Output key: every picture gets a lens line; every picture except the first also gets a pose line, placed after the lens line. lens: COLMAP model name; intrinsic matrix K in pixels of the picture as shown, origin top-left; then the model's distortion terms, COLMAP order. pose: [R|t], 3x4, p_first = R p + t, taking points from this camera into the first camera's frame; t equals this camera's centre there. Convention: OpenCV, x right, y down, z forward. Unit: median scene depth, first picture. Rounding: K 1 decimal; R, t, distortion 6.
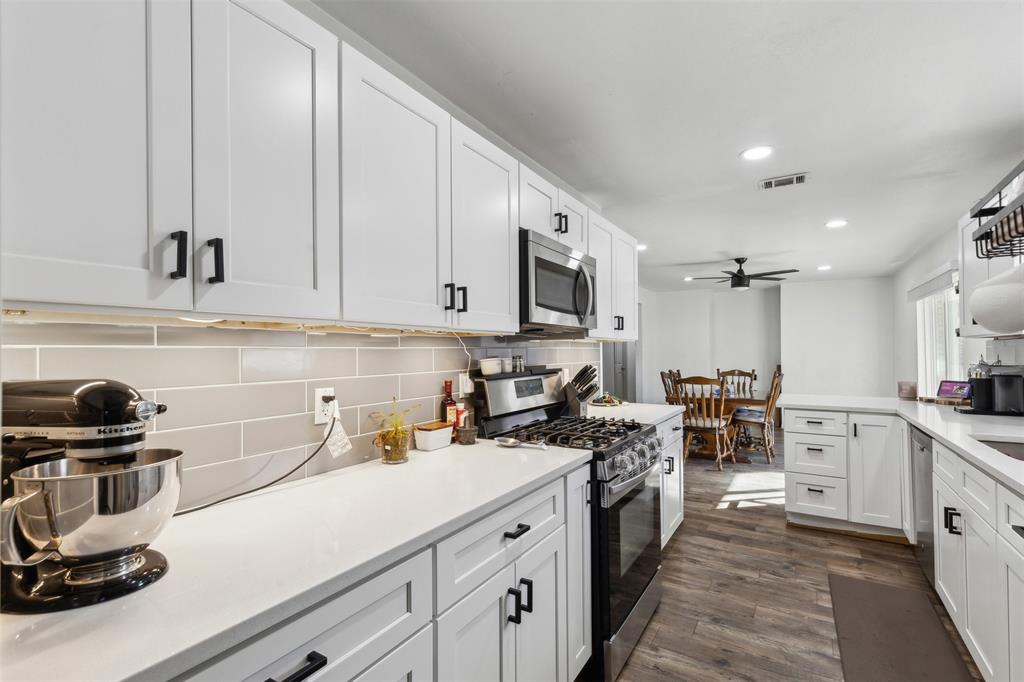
lens RADIAL K [[475.3, 0, 513.8], [0, 475.3, 345.4], [0, 0, 1]] dist [0.011688, -0.003069]
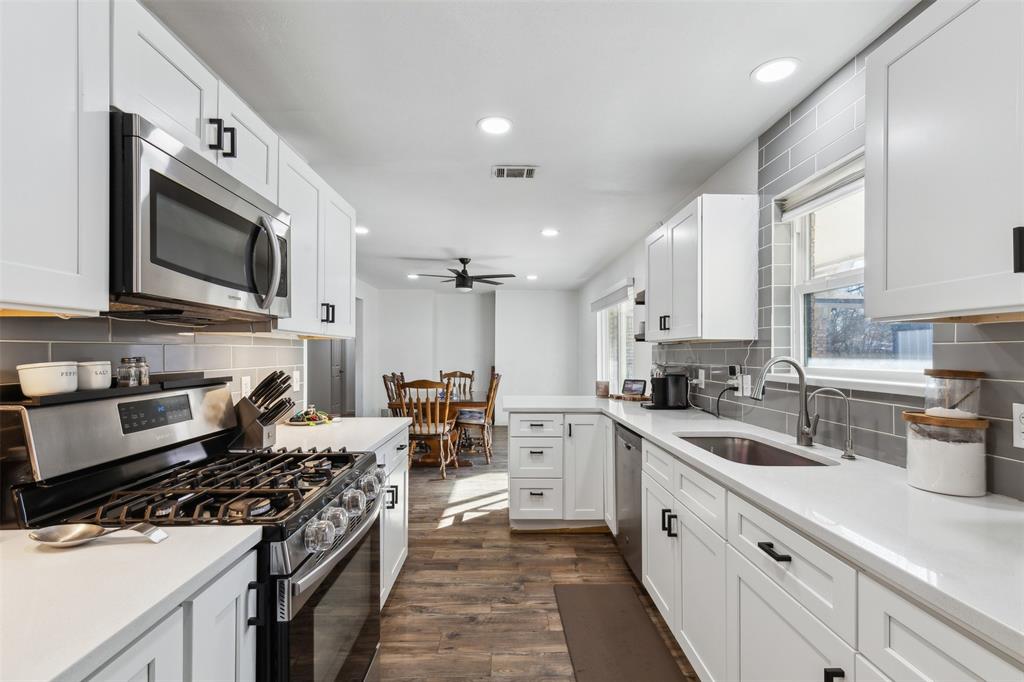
lens RADIAL K [[475.3, 0, 517.5], [0, 475.3, 350.4], [0, 0, 1]] dist [0.011688, -0.003069]
pose [[0.838936, 0.009746, 0.544143, 0.073035], [-0.014390, 0.999887, 0.004277, 0.003922], [-0.544040, -0.011418, 0.838981, 0.240982]]
